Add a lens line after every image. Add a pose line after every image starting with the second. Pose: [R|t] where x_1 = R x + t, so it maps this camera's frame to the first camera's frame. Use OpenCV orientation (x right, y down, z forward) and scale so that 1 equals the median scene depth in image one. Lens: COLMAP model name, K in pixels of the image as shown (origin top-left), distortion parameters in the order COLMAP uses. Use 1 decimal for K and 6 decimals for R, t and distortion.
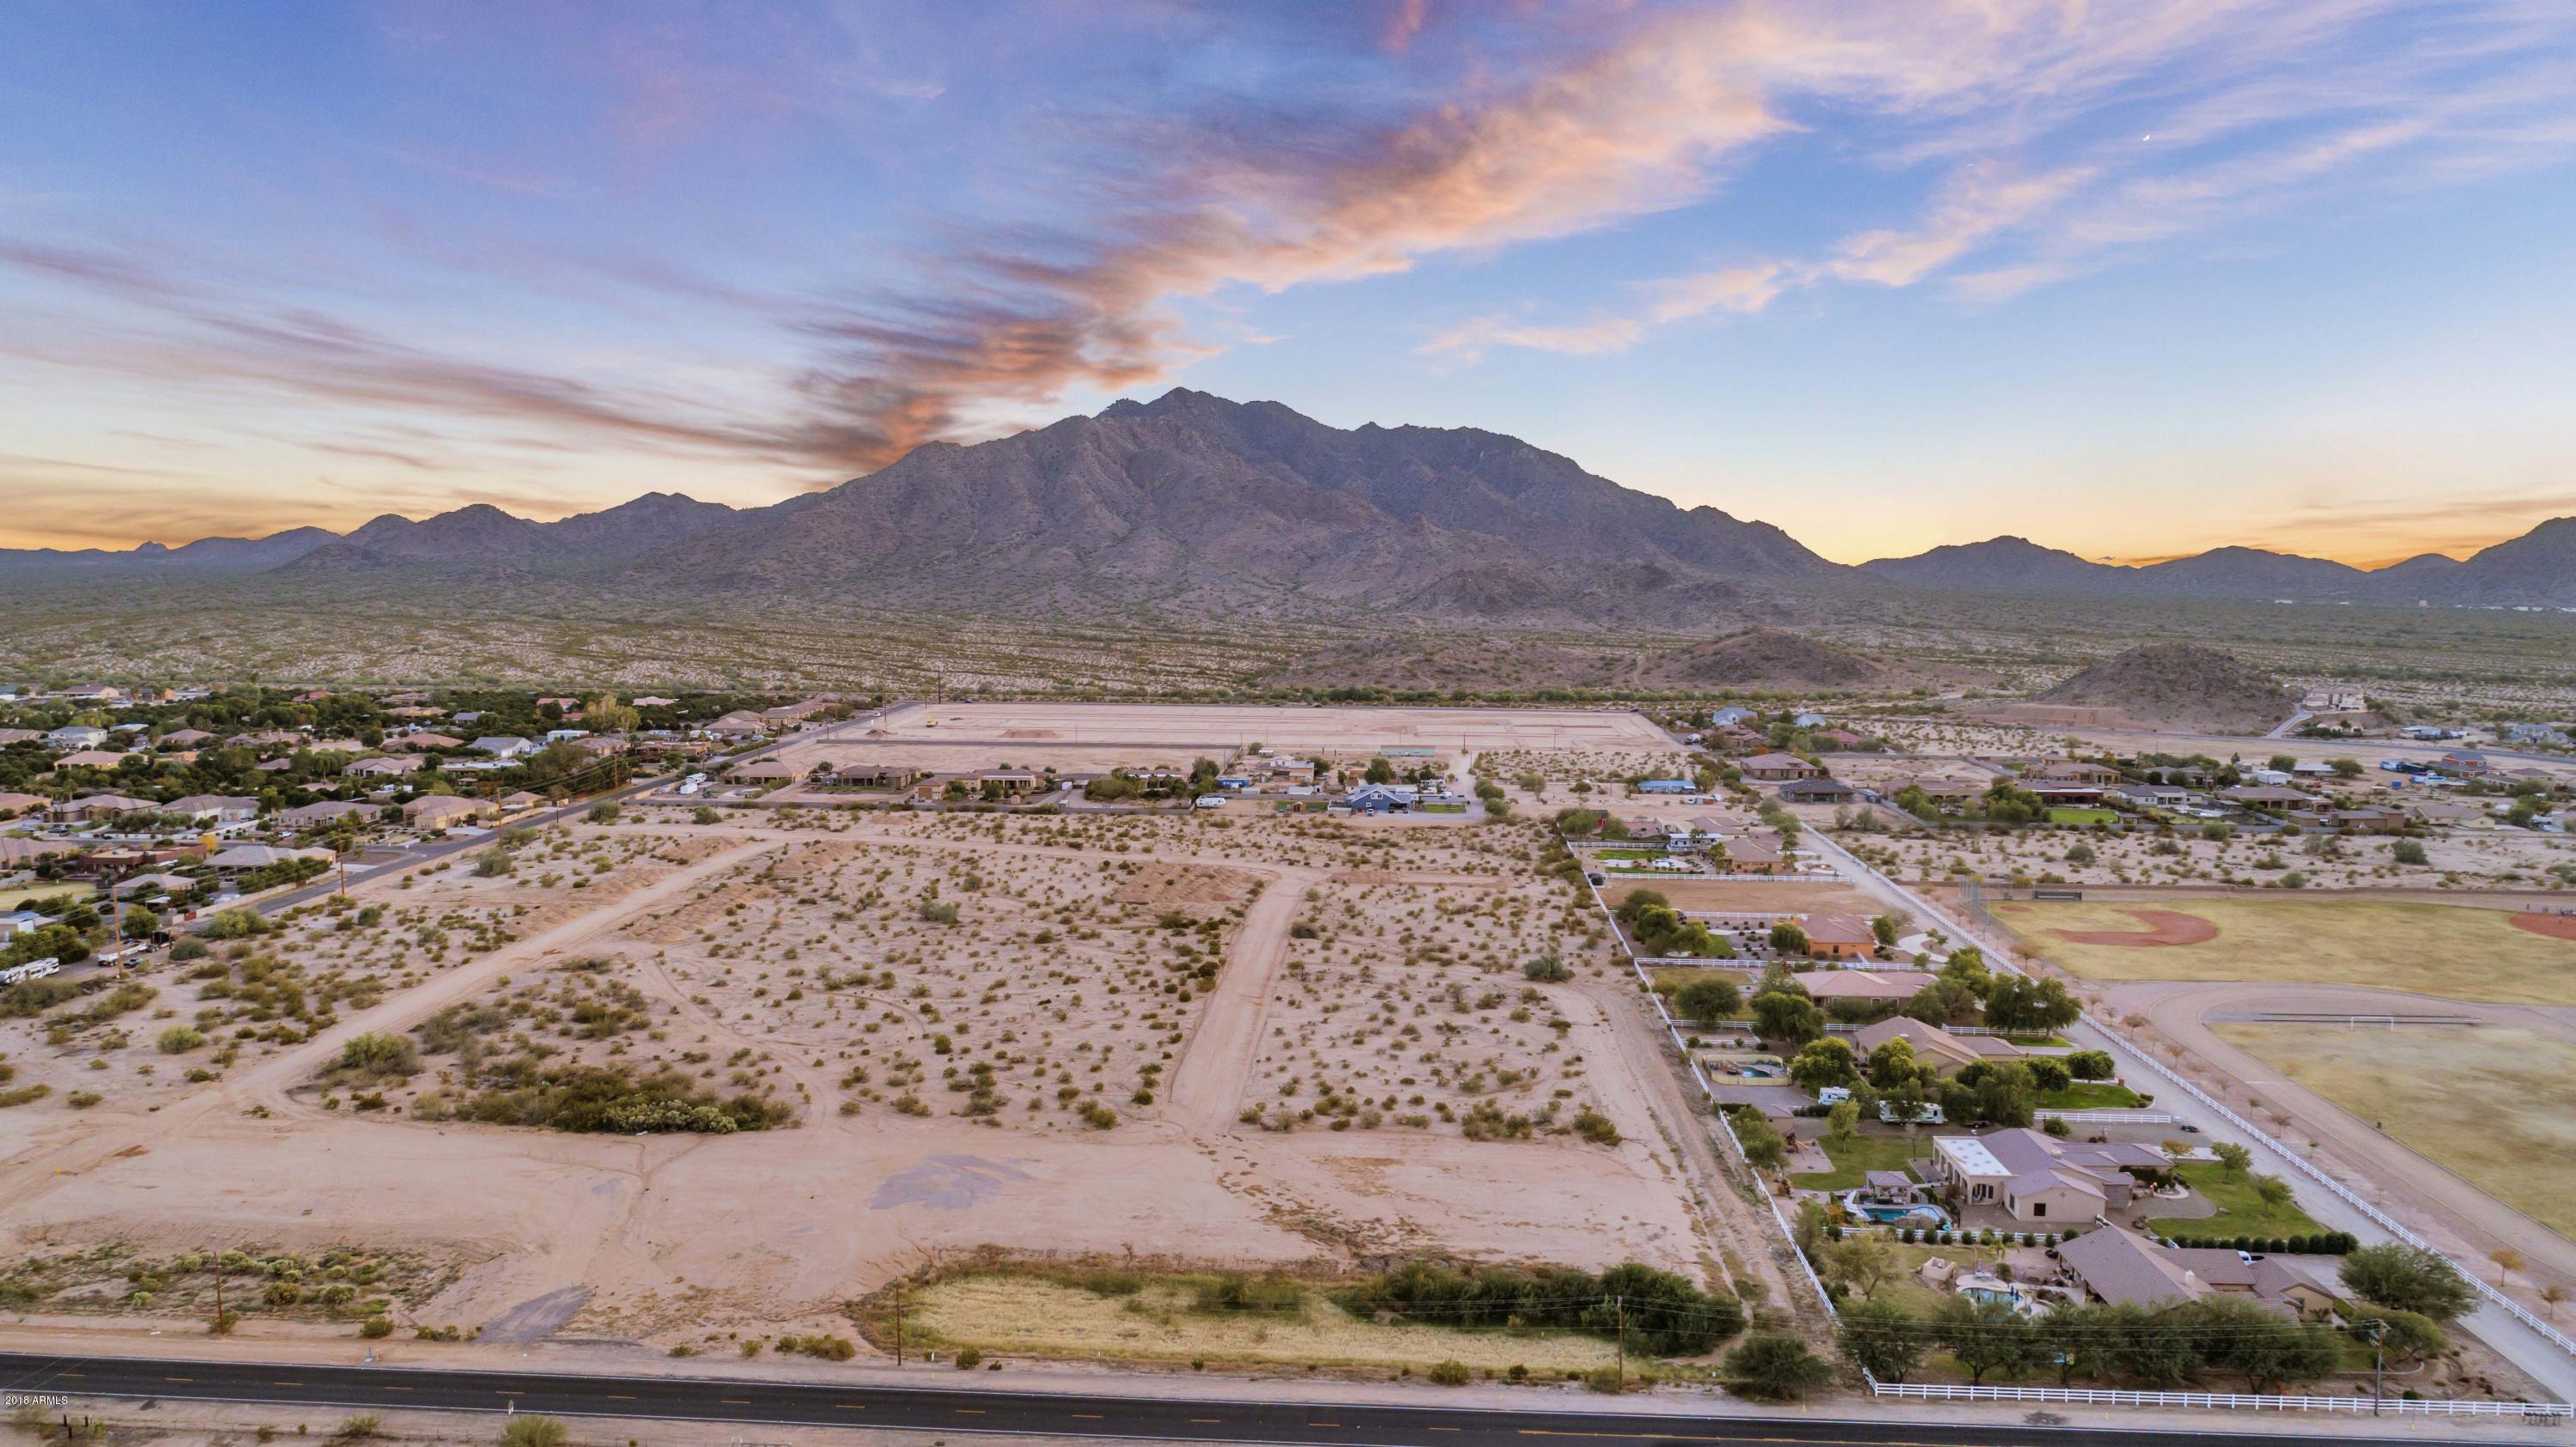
lens RADIAL K [[1743.5, 0, 1291.6], [0, 1743.5, 734.5], [0, 0, 1]] dist [-0.018020, 0.009530]
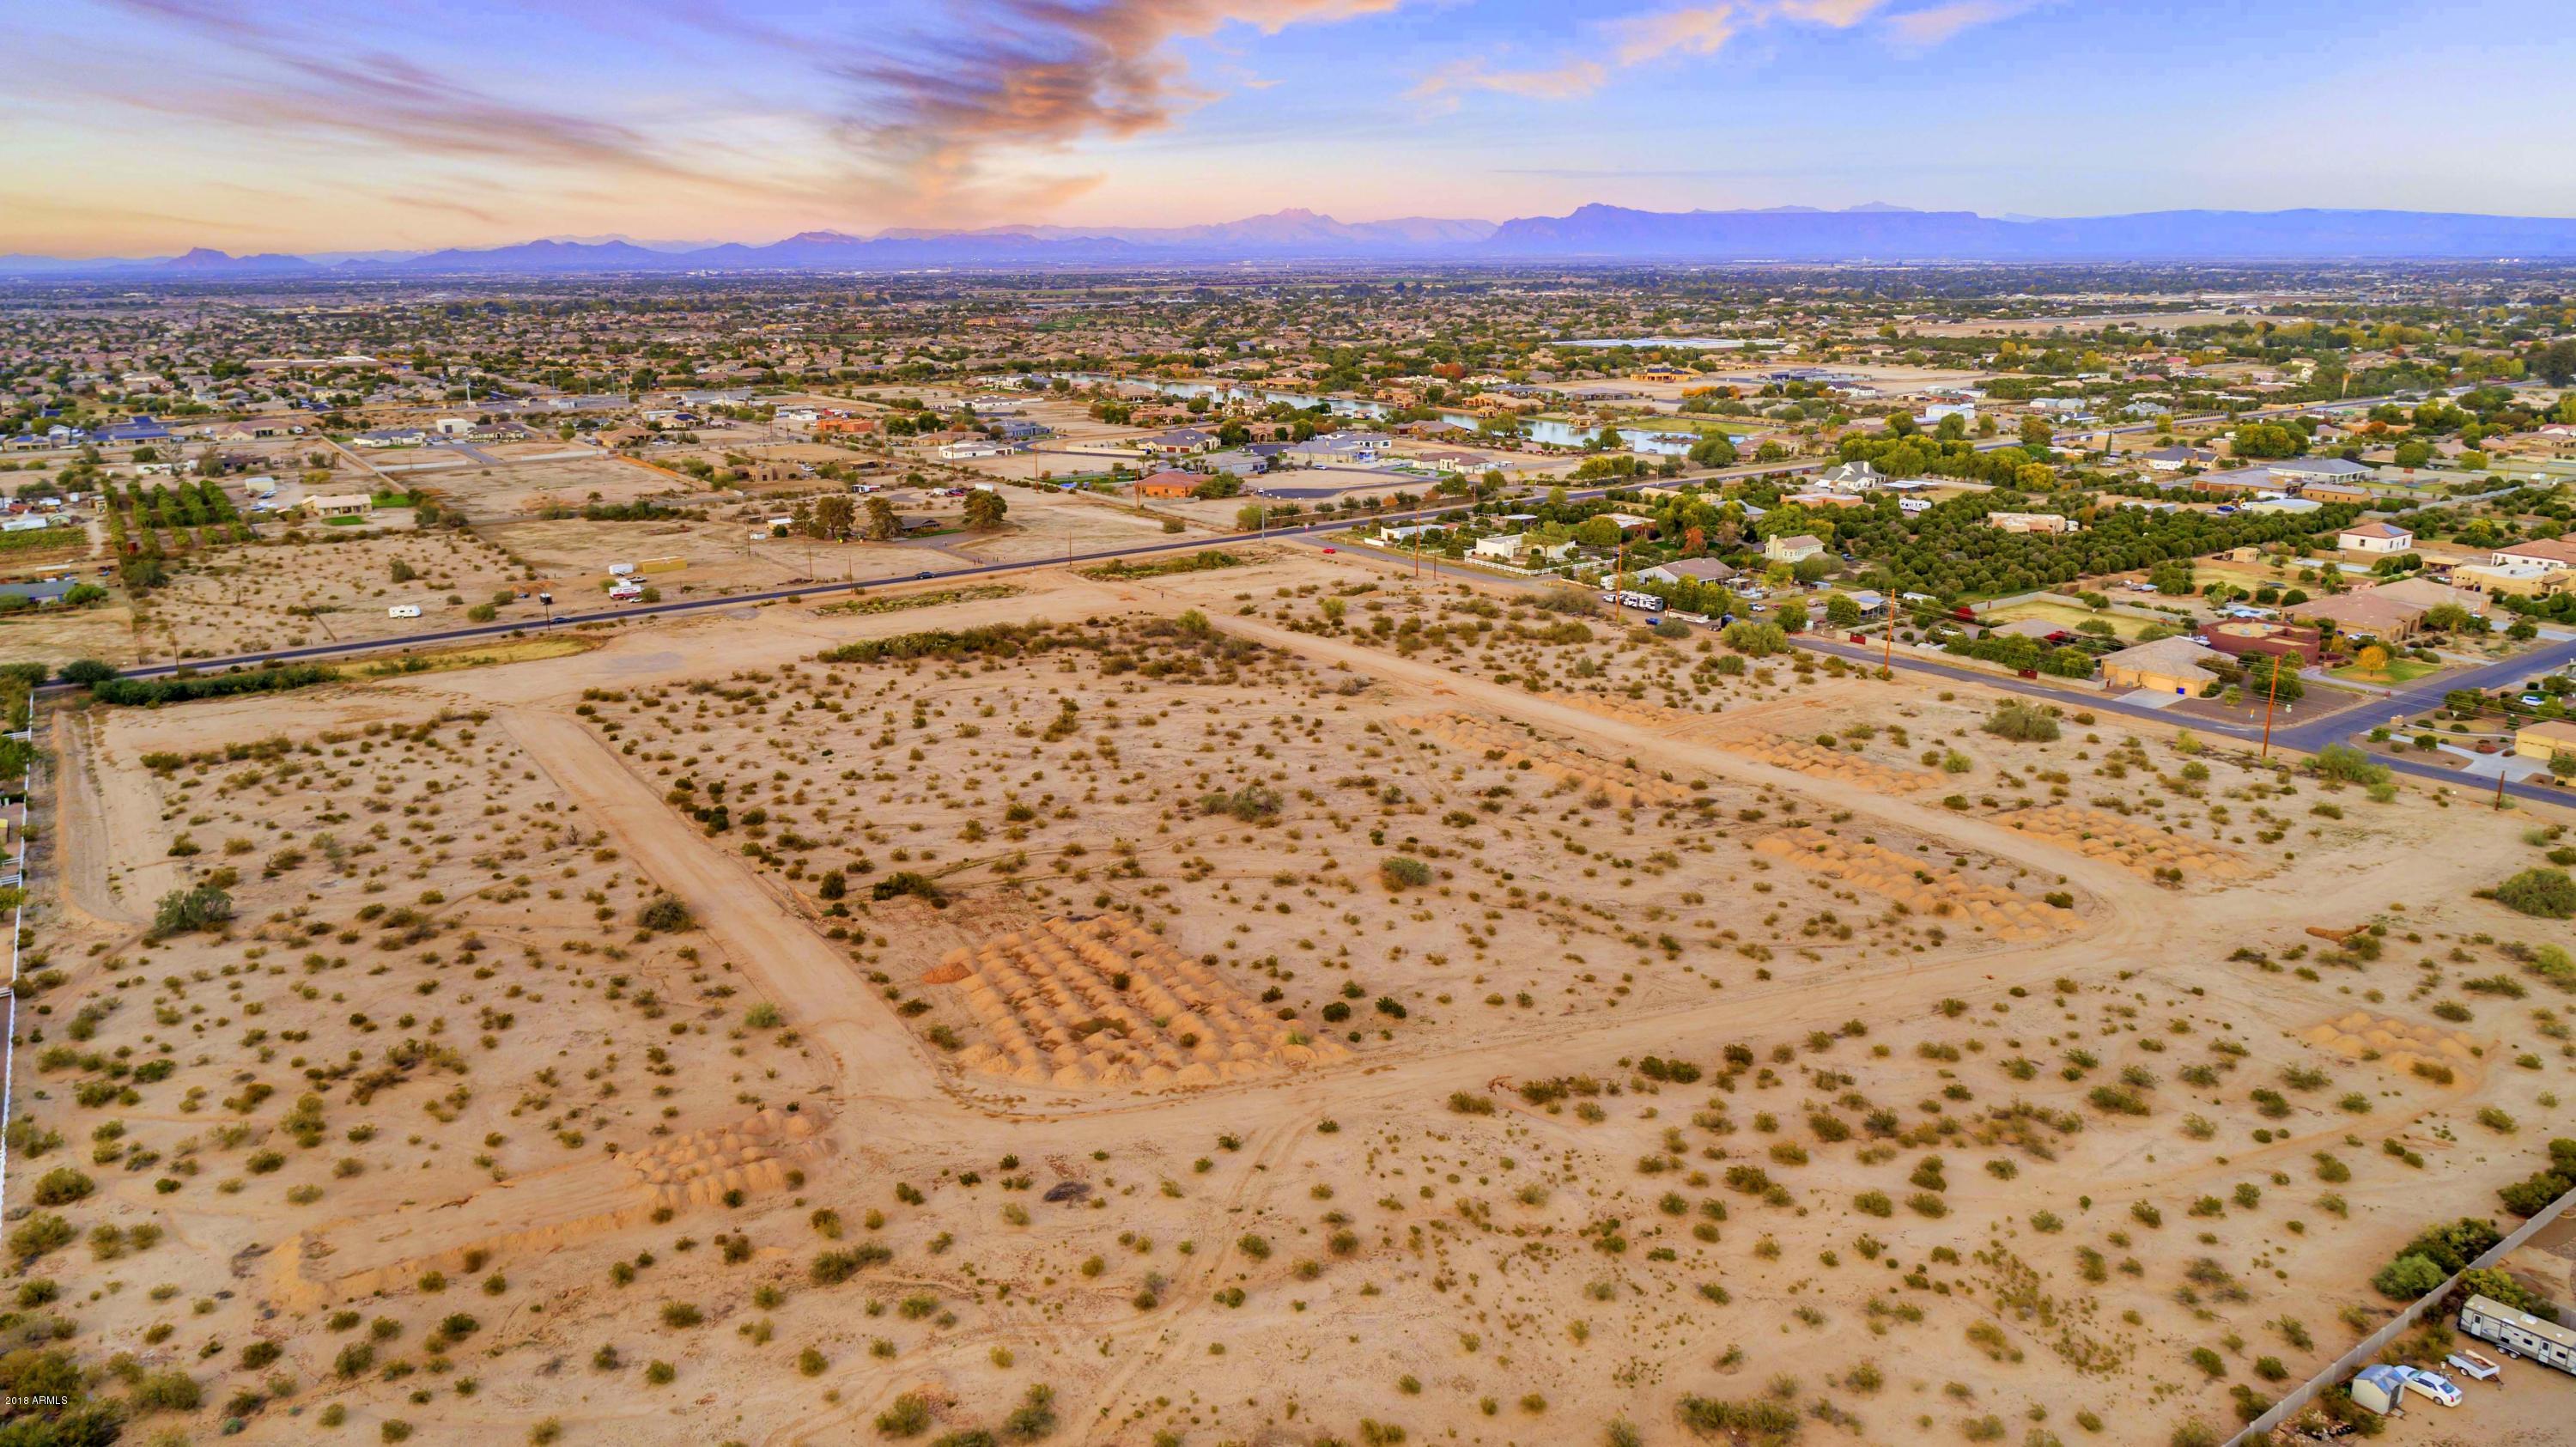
lens RADIAL K [[1743.5, 0, 1291.6], [0, 1743.5, 734.5], [0, 0, 1]] dist [-0.018020, 0.009530]
pose [[-0.786164, 0.169266, -0.594387, 0.133618], [-0.054167, 0.939189, 0.339101, -0.114431], [0.615640, 0.298785, -0.729188, 1.154363]]
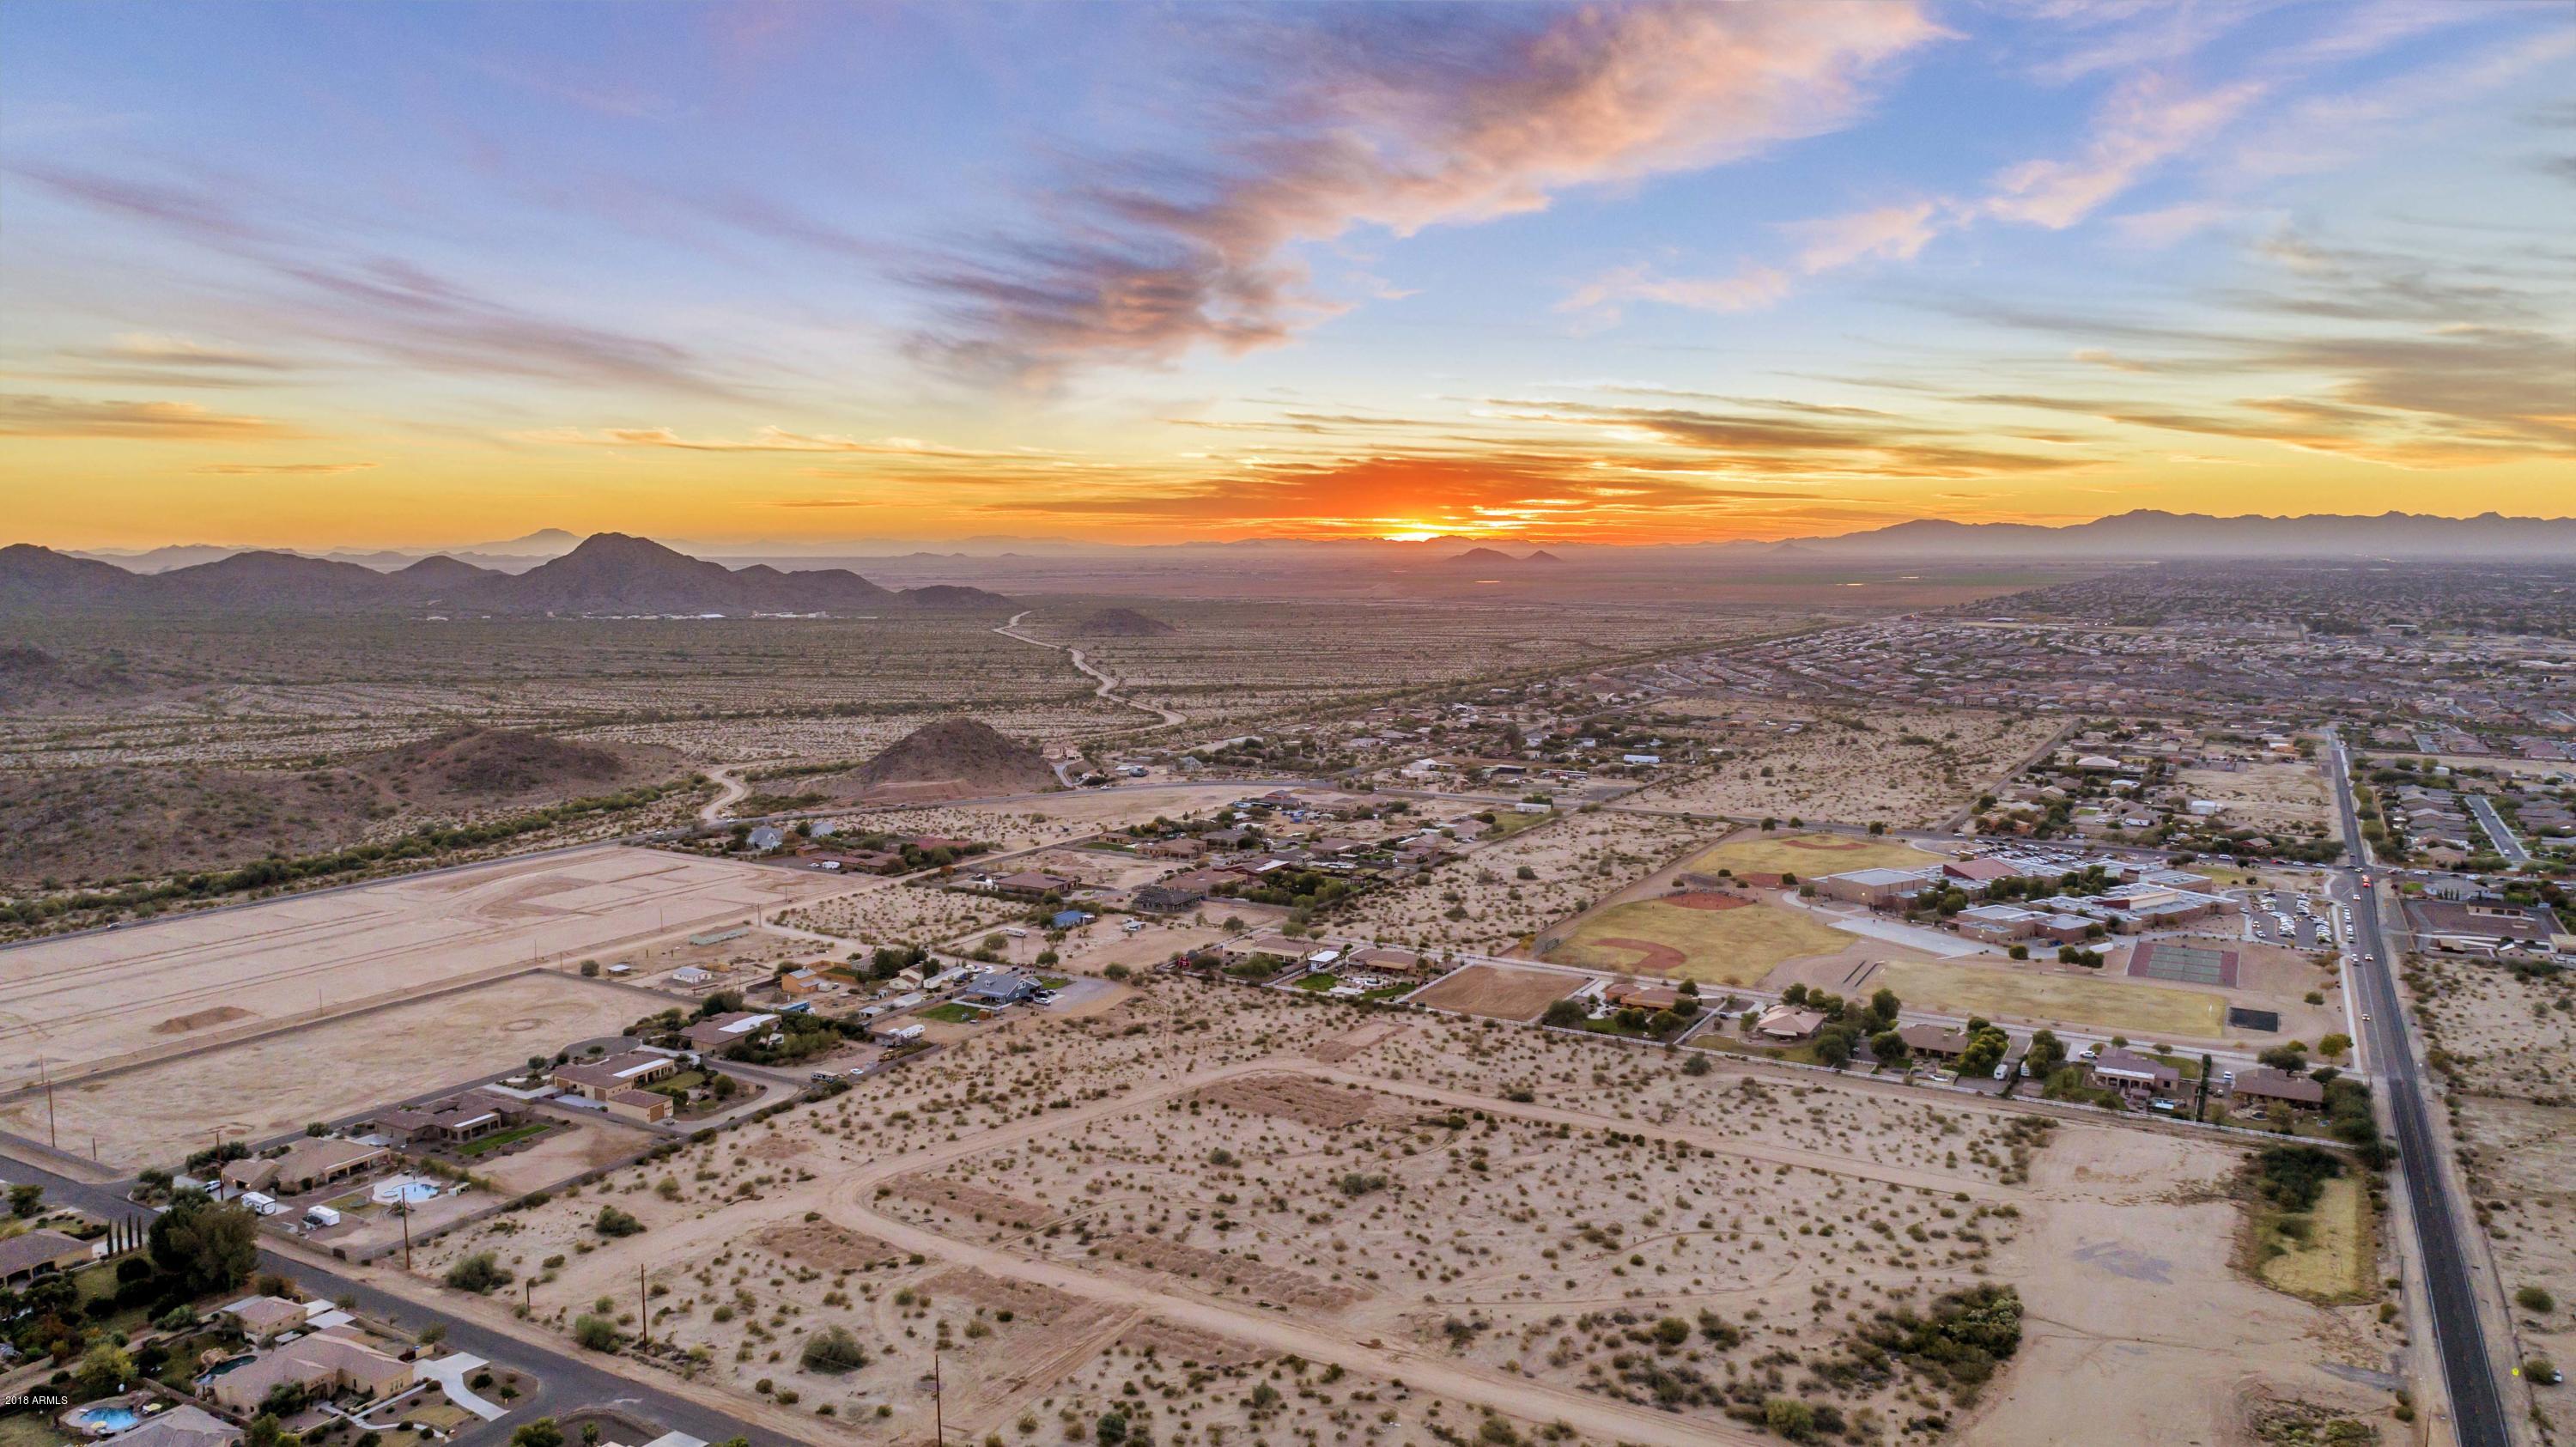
lens RADIAL K [[1743.5, 0, 1291.6], [0, 1743.5, 734.5], [0, 0, 1]] dist [-0.018020, 0.009530]
pose [[0.437116, -0.102888, 0.893501, -0.879975], [0.091866, 0.993347, 0.069443, -0.189283], [-0.894701, 0.051728, 0.443660, 0.432356]]
